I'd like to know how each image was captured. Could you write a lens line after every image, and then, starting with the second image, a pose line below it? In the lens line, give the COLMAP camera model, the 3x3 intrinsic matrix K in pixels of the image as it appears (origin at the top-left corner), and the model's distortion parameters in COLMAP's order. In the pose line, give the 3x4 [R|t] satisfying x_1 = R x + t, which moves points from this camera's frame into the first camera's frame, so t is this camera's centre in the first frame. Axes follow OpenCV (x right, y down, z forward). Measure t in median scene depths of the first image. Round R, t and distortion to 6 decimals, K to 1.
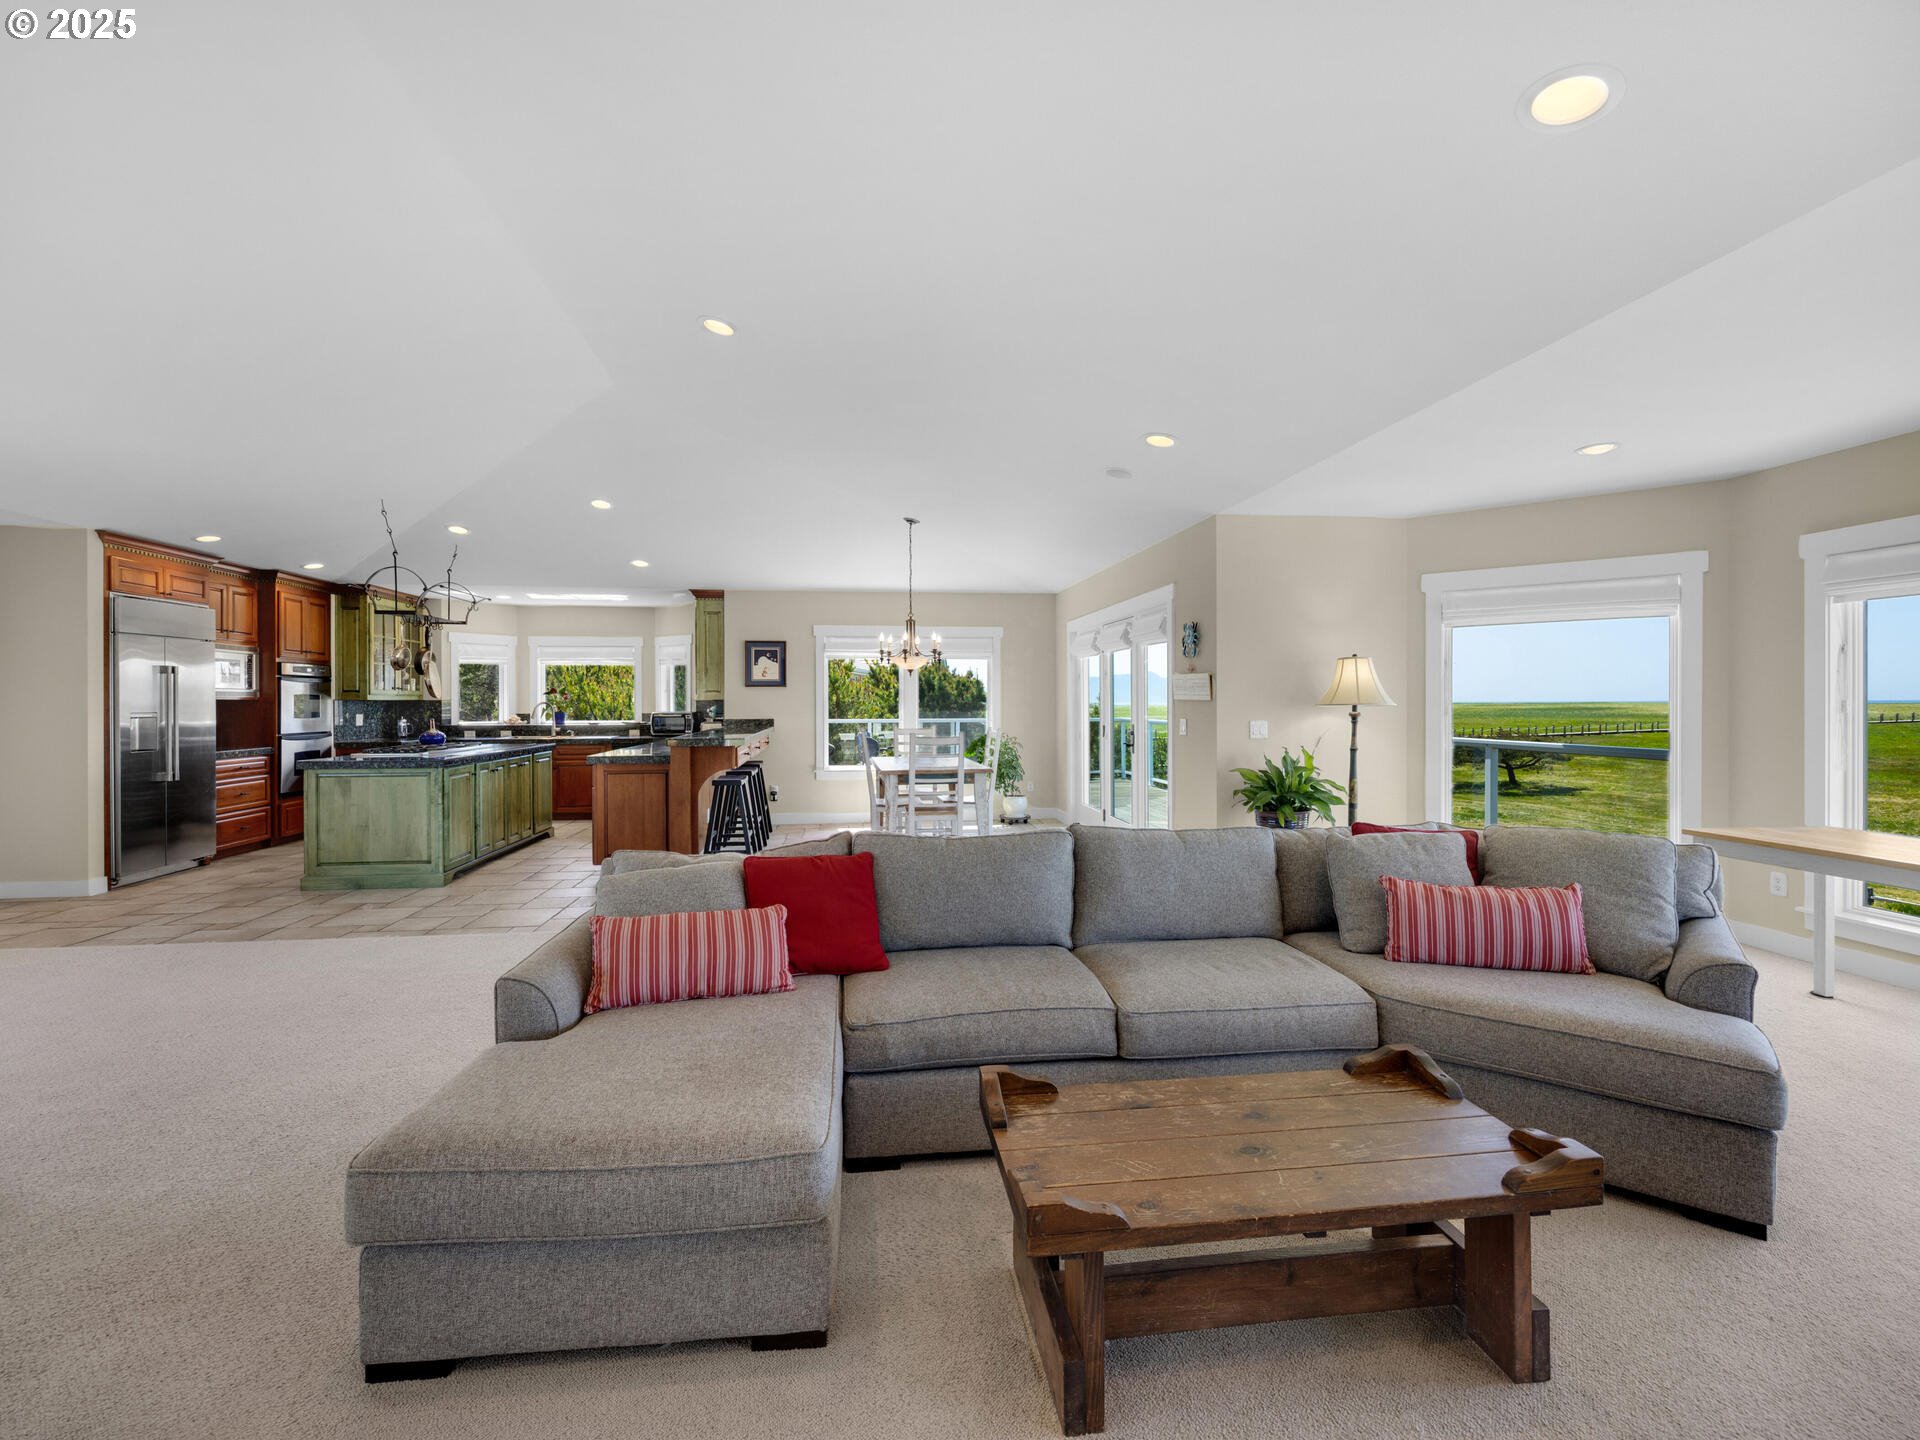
lens RADIAL K [[813.5, 0, 962.7], [0, 813.5, 721.5], [0, 0, 1]] dist [-0.001623, -0.000415]
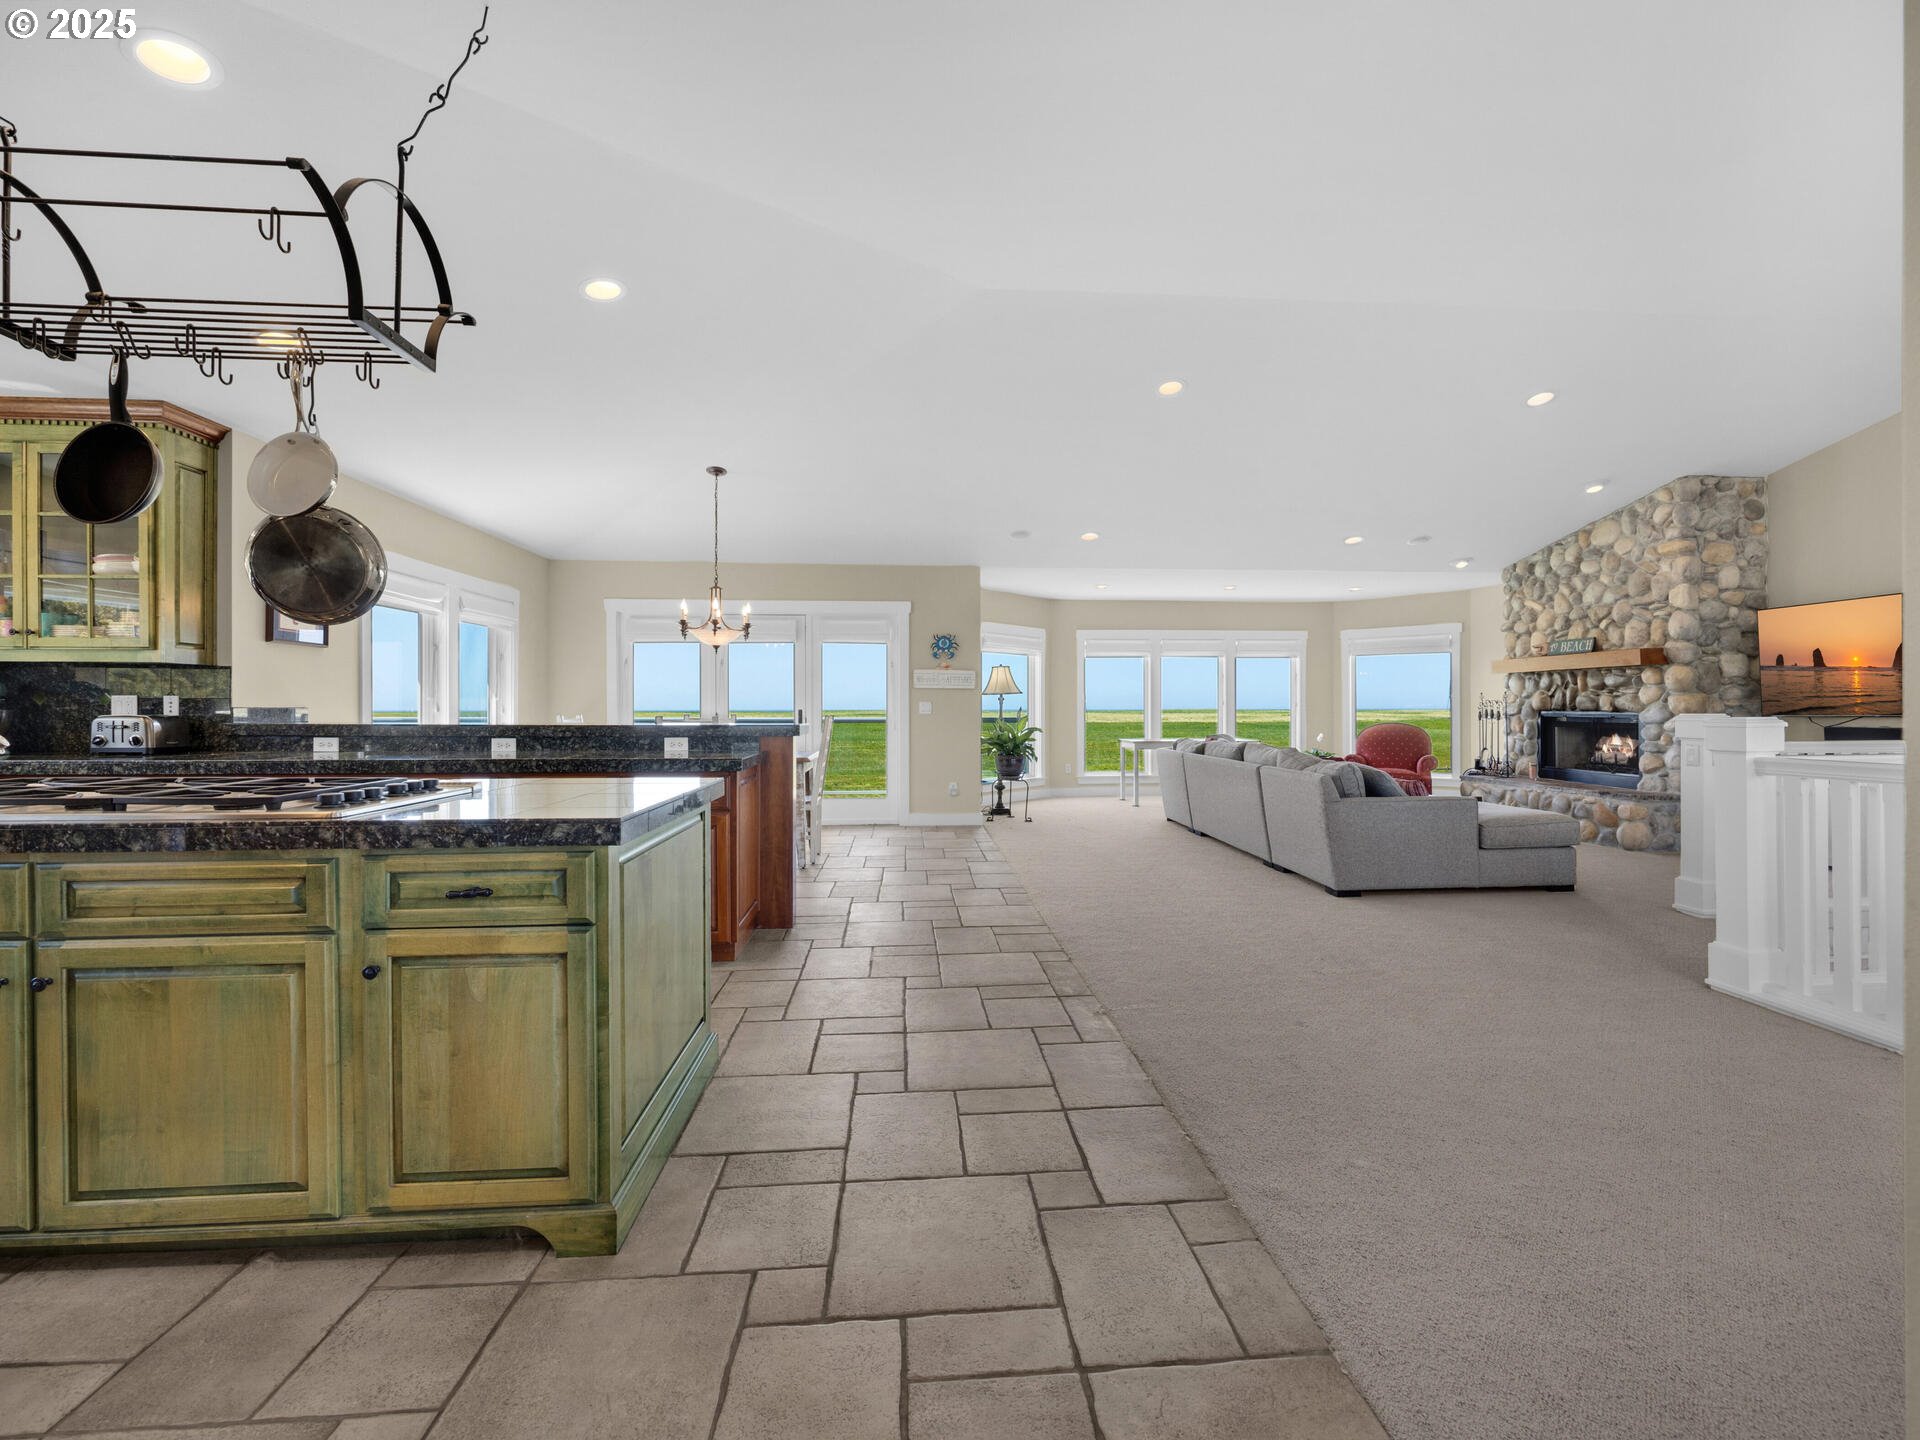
lens RADIAL K [[813.5, 0, 957.3], [0, 813.5, 711.2], [0, 0, 1]] dist [-0.001623, -0.000415]
pose [[0.057244, -0.002262, 0.998358, -0.727344], [0.023014, 0.999735, 0.000946, 0.007690], [-0.998095, 0.022922, 0.057281, 0.562151]]
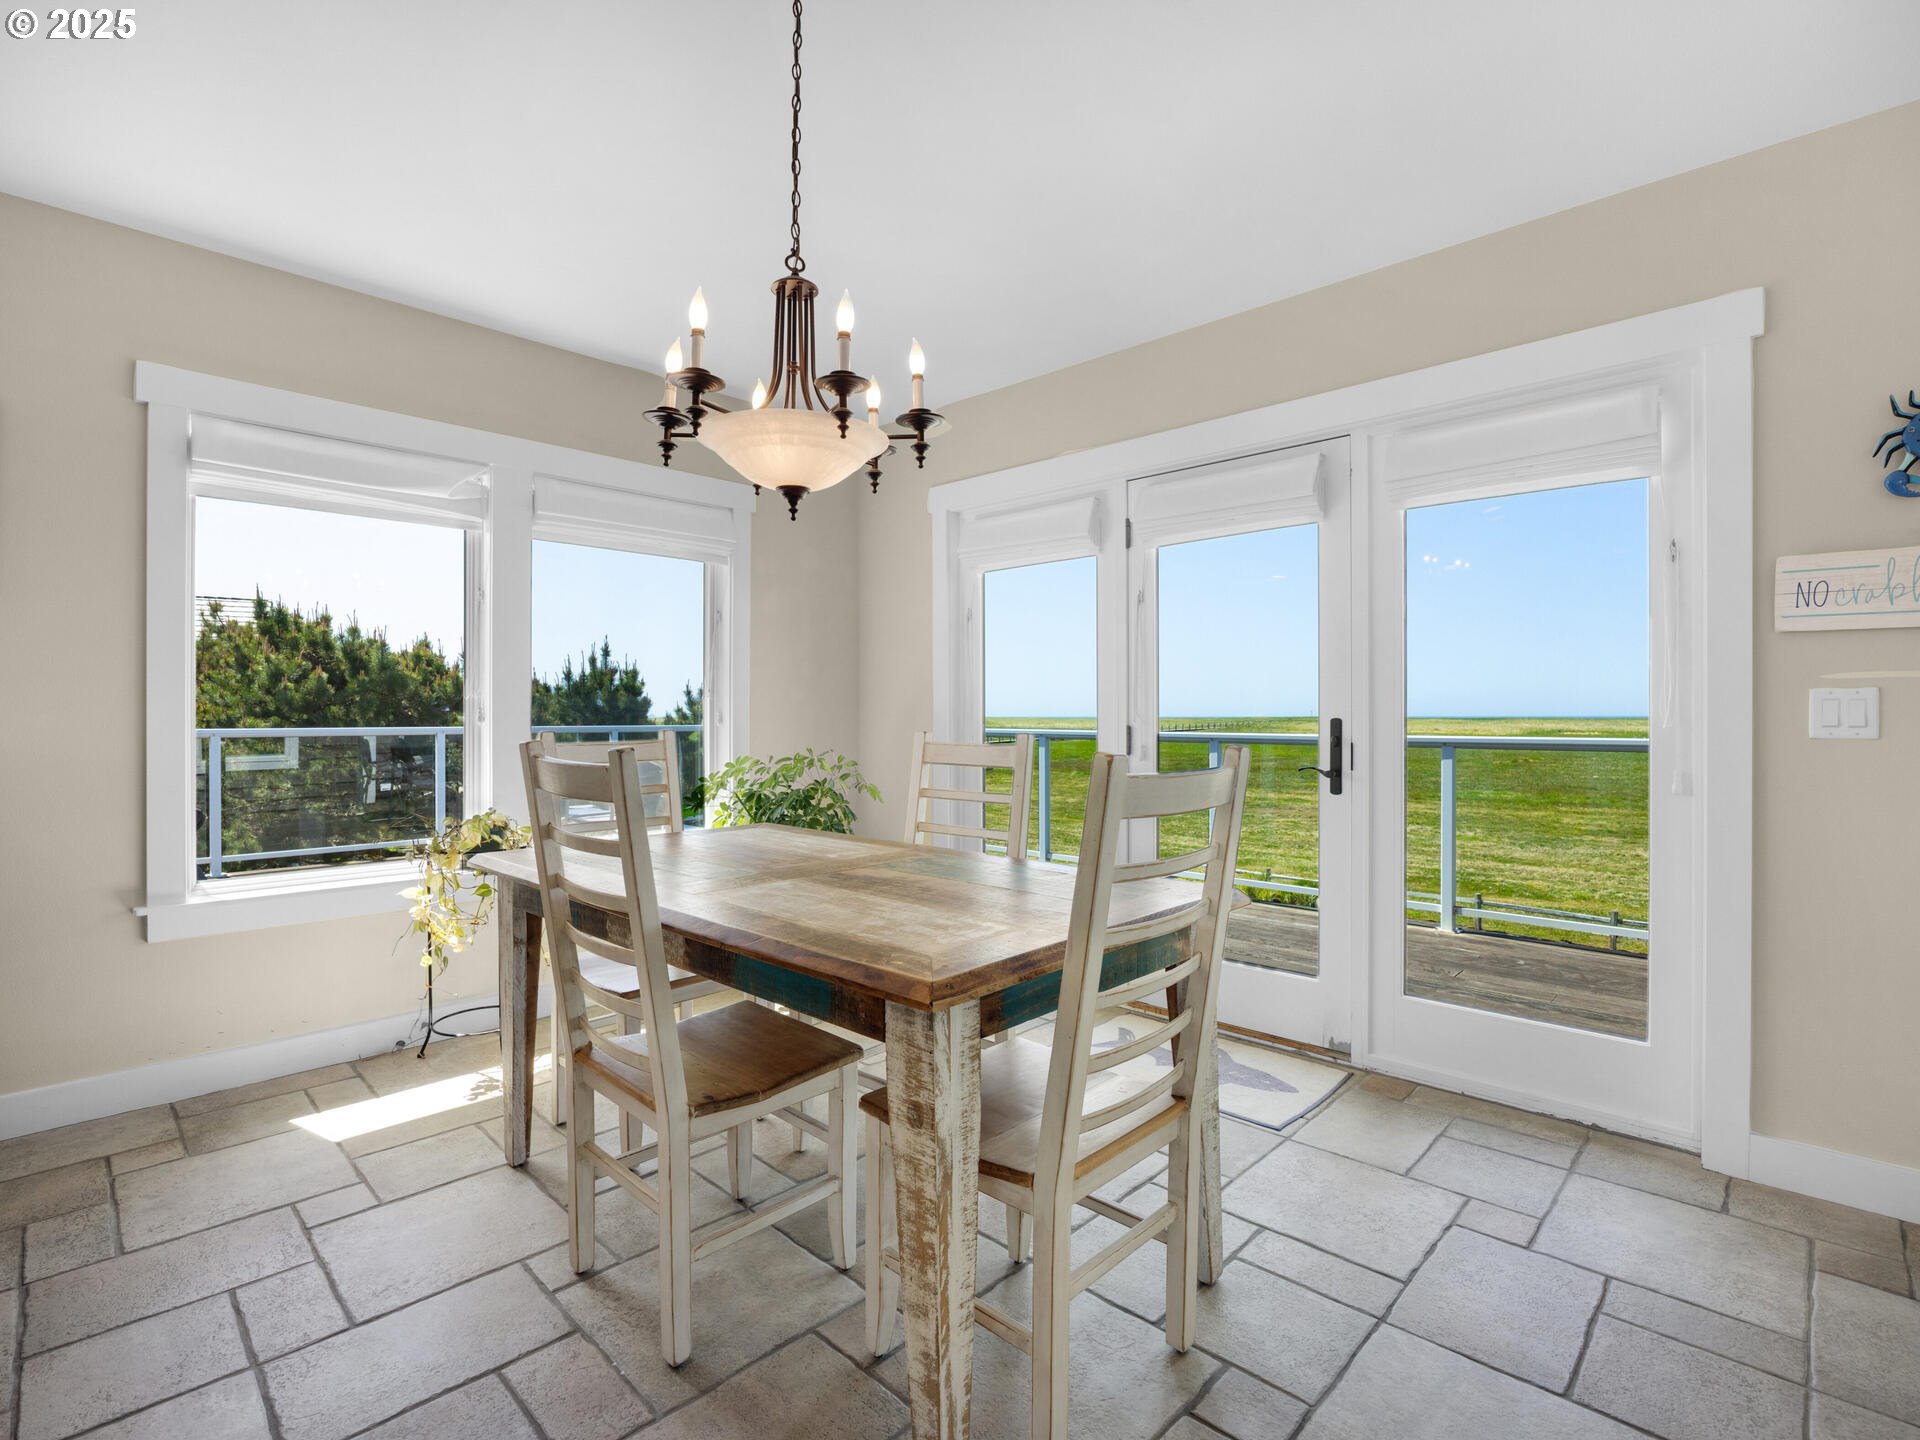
lens RADIAL K [[909.4, 0, 969.6], [0, 909.4, 715.2], [0, 0, 1]] dist [-0.018061, 0.000516]
pose [[0.785470, 0.005443, 0.618876, -0.151320], [0.010679, 0.999693, -0.022346, 0.007910], [-0.618808, 0.024162, 0.785171, 0.606747]]
